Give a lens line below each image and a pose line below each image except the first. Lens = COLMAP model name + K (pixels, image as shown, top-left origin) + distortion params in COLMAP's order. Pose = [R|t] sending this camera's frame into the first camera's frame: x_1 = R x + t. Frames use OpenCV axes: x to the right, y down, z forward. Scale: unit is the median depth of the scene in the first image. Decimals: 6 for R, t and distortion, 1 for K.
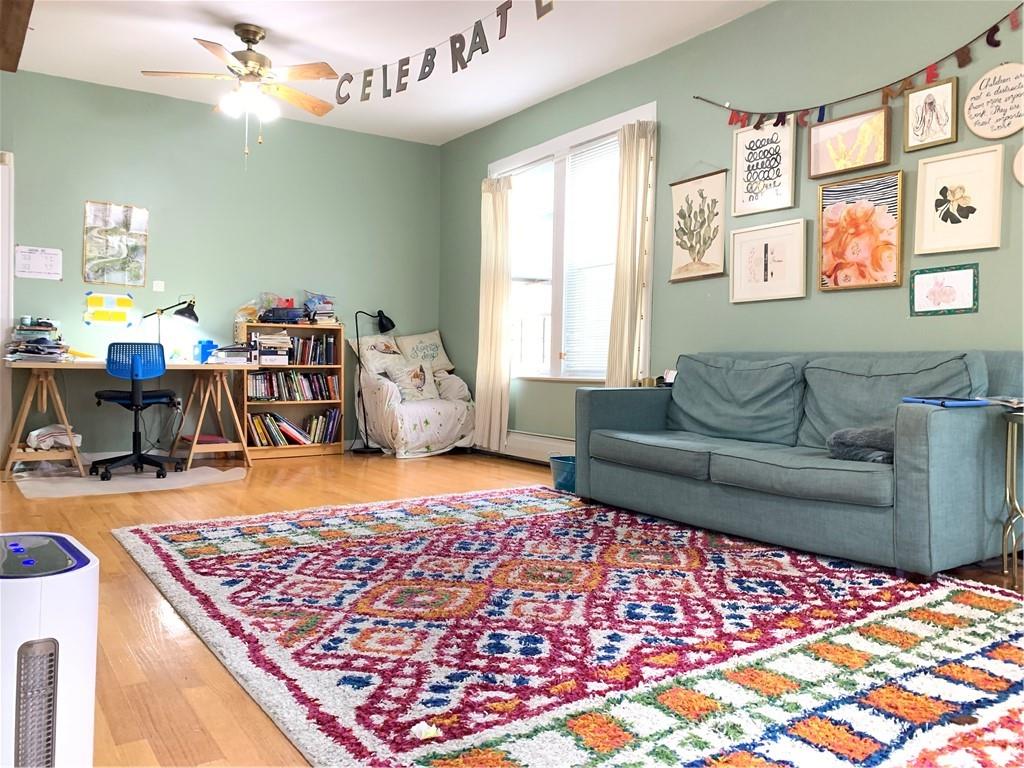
lens RADIAL K [[799.2, 0, 513.0], [0, 799.2, 377.2], [0, 0, 1]] dist [-0.011060, 0.001142]
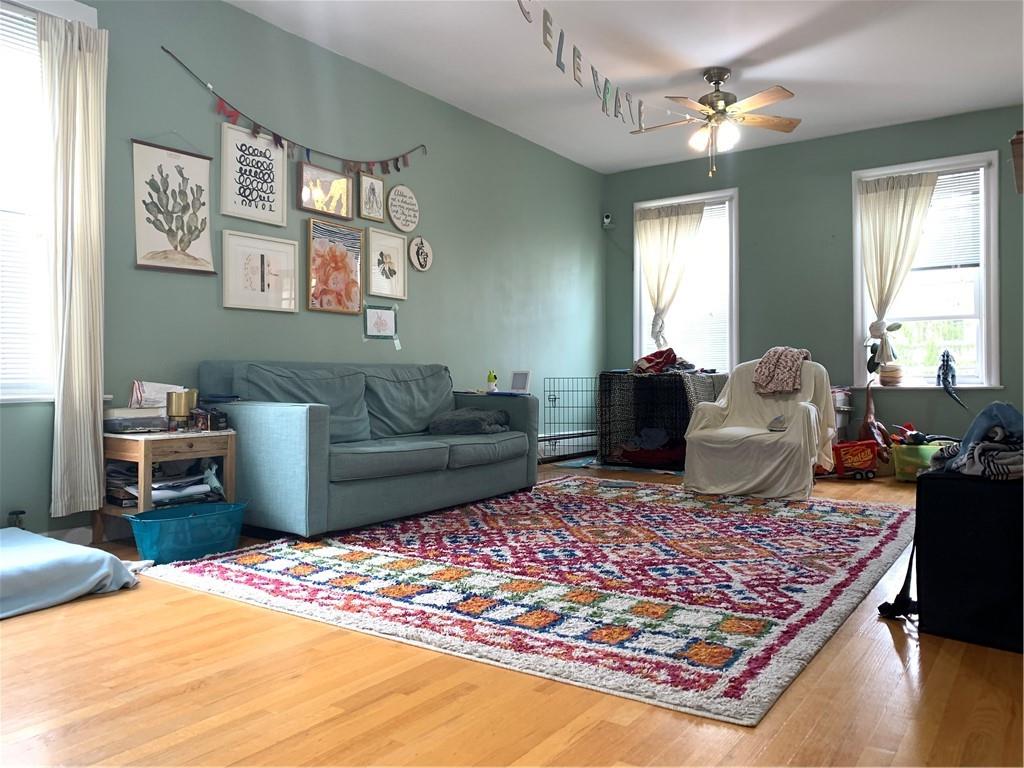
lens RADIAL K [[778.3, 0, 512.6], [0, 778.3, 385.3], [0, 0, 1]] dist [0.012512, 0.001884]
pose [[-0.354938, -0.024996, 0.934556, -0.792720], [0.005905, 0.999563, 0.028978, -0.029433], [-0.934871, 0.015804, -0.354635, 1.145033]]
